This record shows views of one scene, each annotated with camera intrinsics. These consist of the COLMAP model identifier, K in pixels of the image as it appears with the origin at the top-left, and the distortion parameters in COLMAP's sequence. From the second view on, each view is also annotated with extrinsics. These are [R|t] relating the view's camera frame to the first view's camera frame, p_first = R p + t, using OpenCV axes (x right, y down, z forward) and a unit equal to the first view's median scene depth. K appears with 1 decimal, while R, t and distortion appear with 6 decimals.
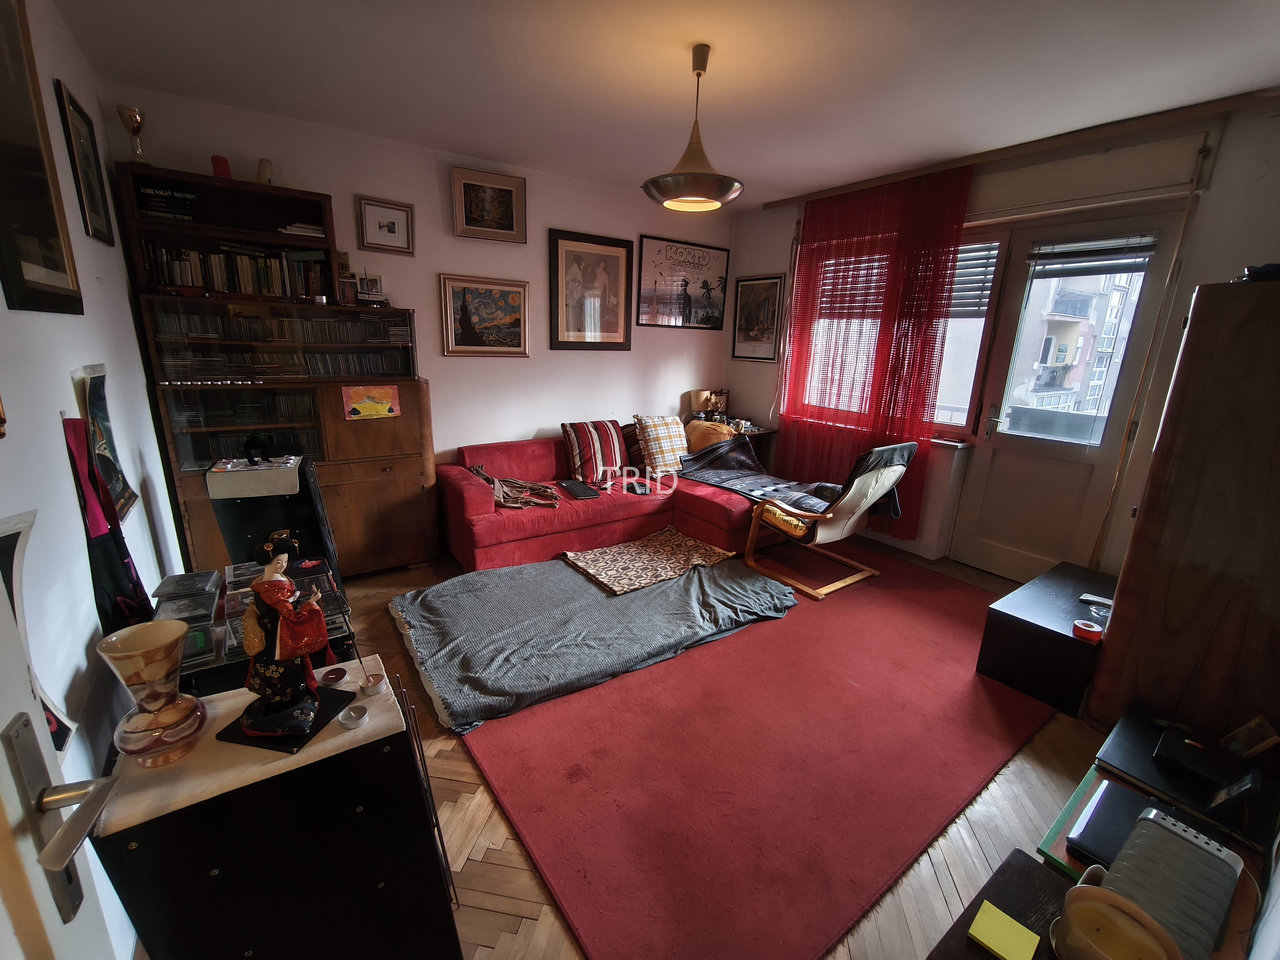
lens RADIAL K [[539.7, 0, 642.4], [0, 539.7, 483.6], [0, 0, 1]] dist [-0.001497, -0.000022]
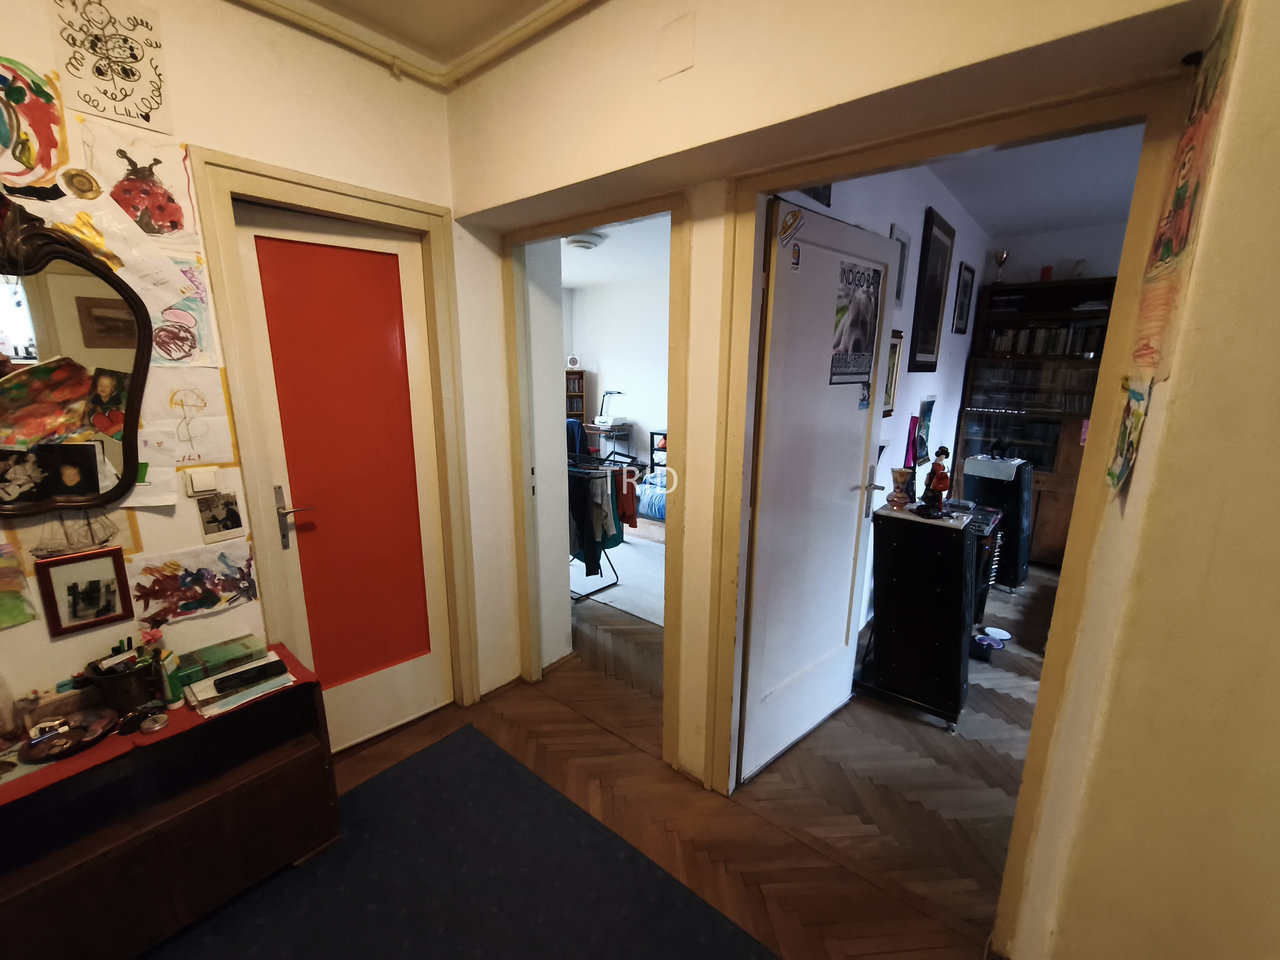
lens RADIAL K [[539.7, 0, 642.4], [0, 539.7, 483.6], [0, 0, 1]] dist [-0.001497, -0.000022]
pose [[0.249313, 0.181014, -0.951355, 0.497737], [-0.258060, 0.959273, 0.114893, 0.105307], [0.933407, 0.216862, 0.285871, -0.379277]]
